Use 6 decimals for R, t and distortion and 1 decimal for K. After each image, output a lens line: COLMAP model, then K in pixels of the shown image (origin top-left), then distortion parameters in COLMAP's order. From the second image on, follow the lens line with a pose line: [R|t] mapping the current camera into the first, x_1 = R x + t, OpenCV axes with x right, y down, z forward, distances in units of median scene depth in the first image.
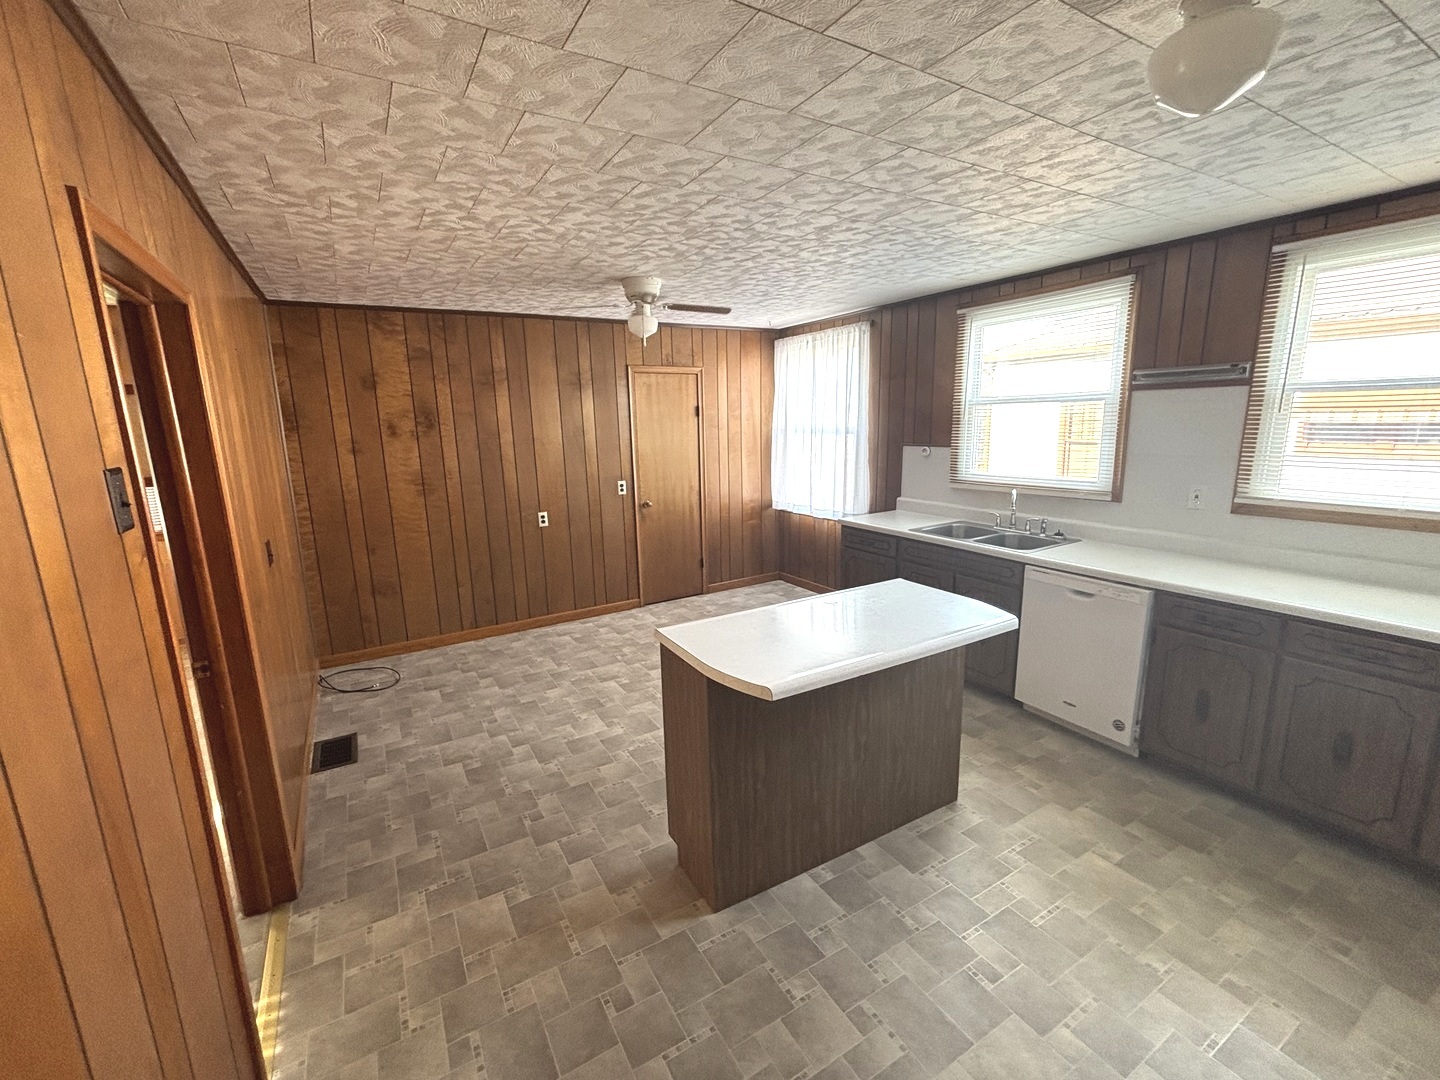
lens RADIAL K [[585.4, 0, 726.6], [0, 585.4, 542.3], [0, 0, 1]] dist [-0.013233, 0.000078]
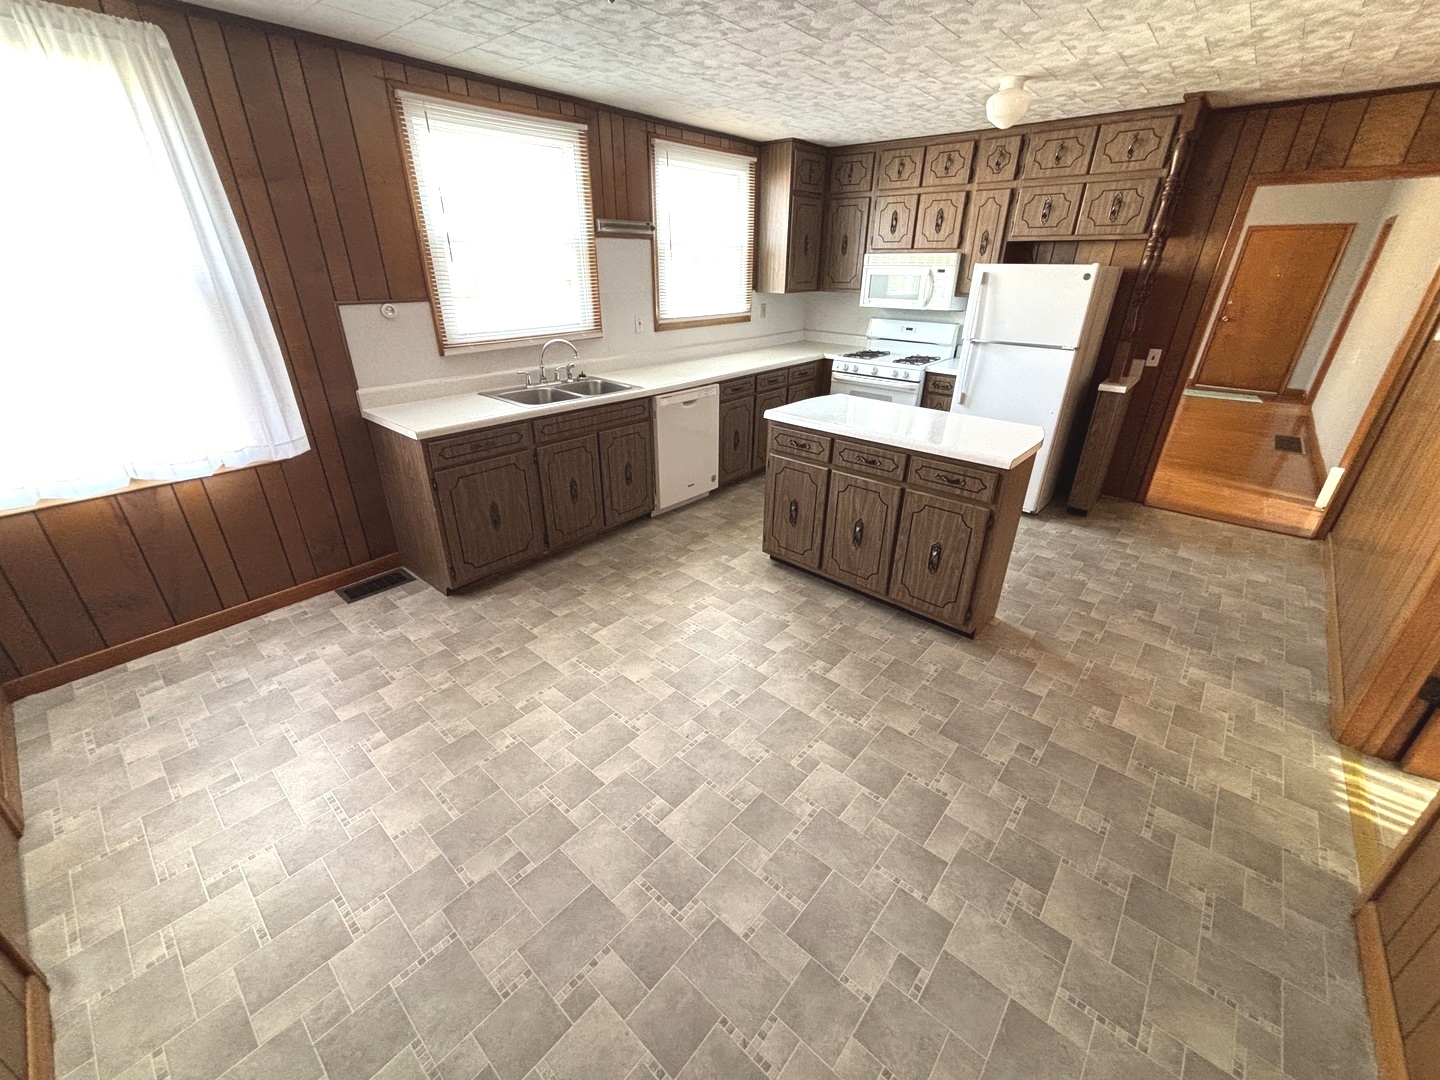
lens RADIAL K [[595.0, 0, 728.6], [0, 595.0, 525.6], [0, 0, 1]] dist [0.010101, 0.000638]
pose [[-0.298467, -0.363446, 0.882510, -0.718784], [0.202474, 0.879498, 0.430682, -0.230742], [-0.932696, 0.307230, -0.188913, 1.250600]]
